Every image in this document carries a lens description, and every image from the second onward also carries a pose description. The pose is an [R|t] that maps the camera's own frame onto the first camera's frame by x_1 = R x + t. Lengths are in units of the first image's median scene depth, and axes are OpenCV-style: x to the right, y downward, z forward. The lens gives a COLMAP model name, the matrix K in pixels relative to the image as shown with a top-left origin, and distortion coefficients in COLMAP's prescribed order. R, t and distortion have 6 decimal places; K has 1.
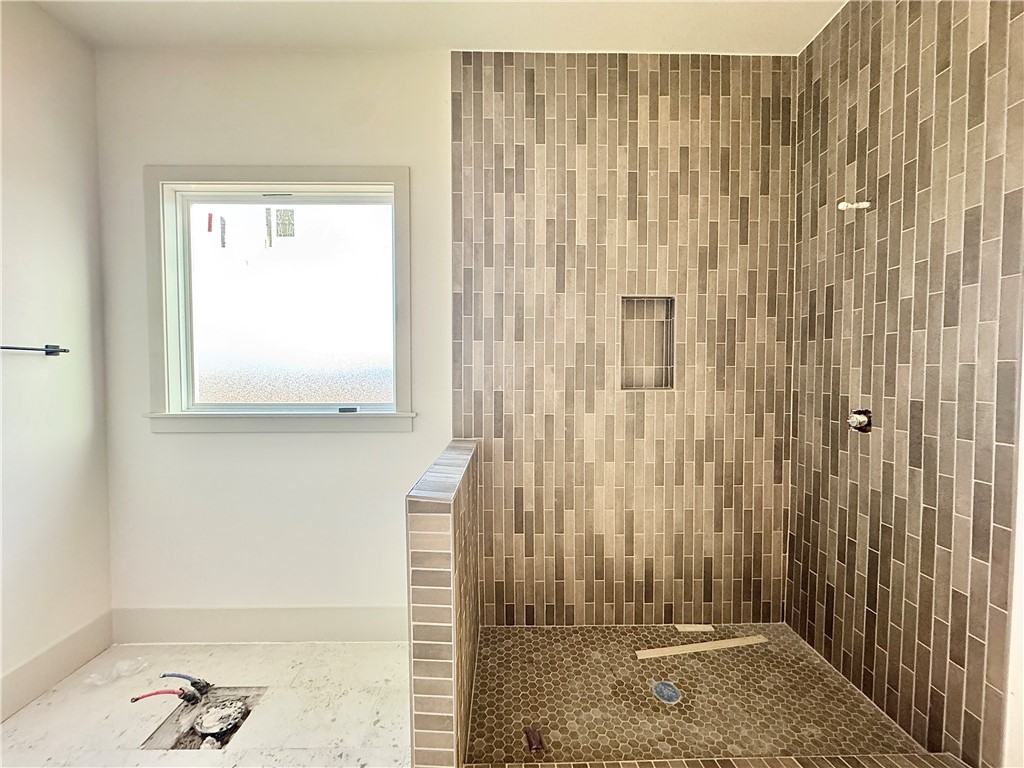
lens RADIAL K [[408.2, 0, 512.0], [0, 408.2, 384.0], [0, 0, 1]] dist [-0.001565, -0.000046]
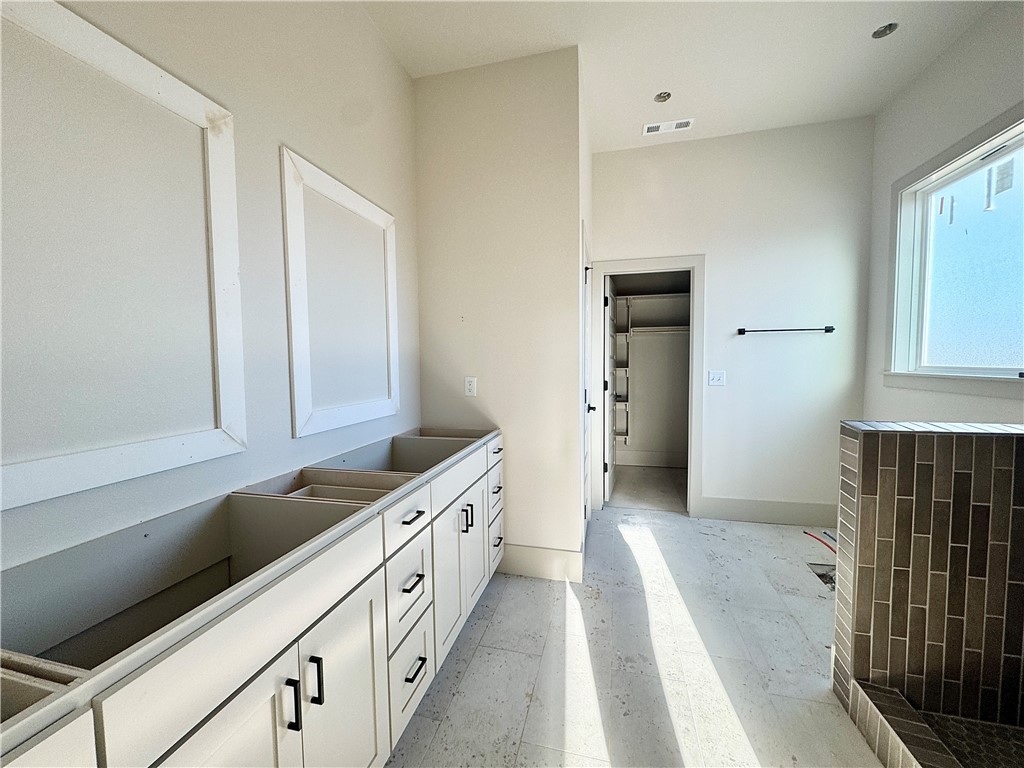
lens RADIAL K [[408.2, 0, 512.0], [0, 408.2, 384.0], [0, 0, 1]] dist [-0.001565, -0.000046]
pose [[-0.262317, 0.060807, -0.963064, 0.712970], [-0.017528, 0.997548, 0.067758, 0.042846], [0.964823, 0.034654, -0.260608, 0.166196]]
